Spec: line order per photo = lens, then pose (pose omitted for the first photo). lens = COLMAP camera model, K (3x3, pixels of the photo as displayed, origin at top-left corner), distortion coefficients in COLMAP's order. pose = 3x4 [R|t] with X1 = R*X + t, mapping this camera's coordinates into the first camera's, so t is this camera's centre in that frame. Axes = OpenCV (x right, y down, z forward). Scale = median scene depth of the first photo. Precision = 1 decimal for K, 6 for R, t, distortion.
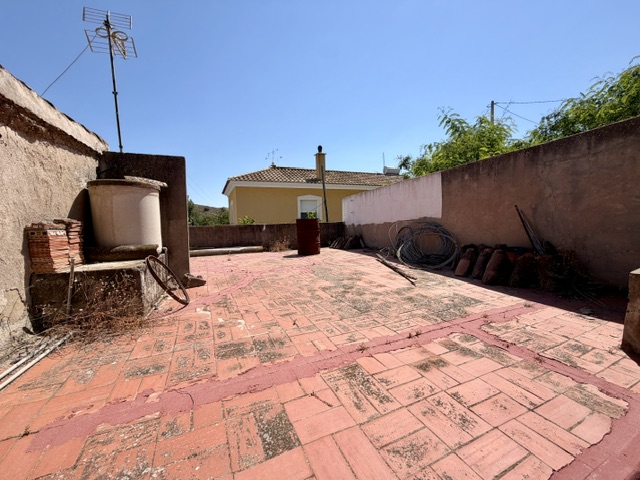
lens RADIAL K [[255.6, 0, 321.2], [0, 255.6, 239.5], [0, 0, 1]] dist [0.000759, 0.000464]
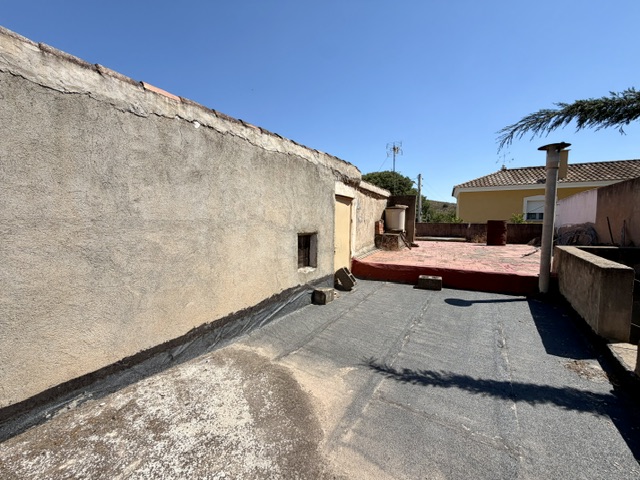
lens RADIAL K [[255.6, 0, 317.3], [0, 255.6, 241.4], [0, 0, 1]] dist [0.000759, 0.000464]
pose [[0.636567, 0.089918, -0.765961, 0.603068], [-0.073435, 0.995734, 0.055862, 0.042513], [0.767717, 0.020689, 0.640455, -0.994748]]
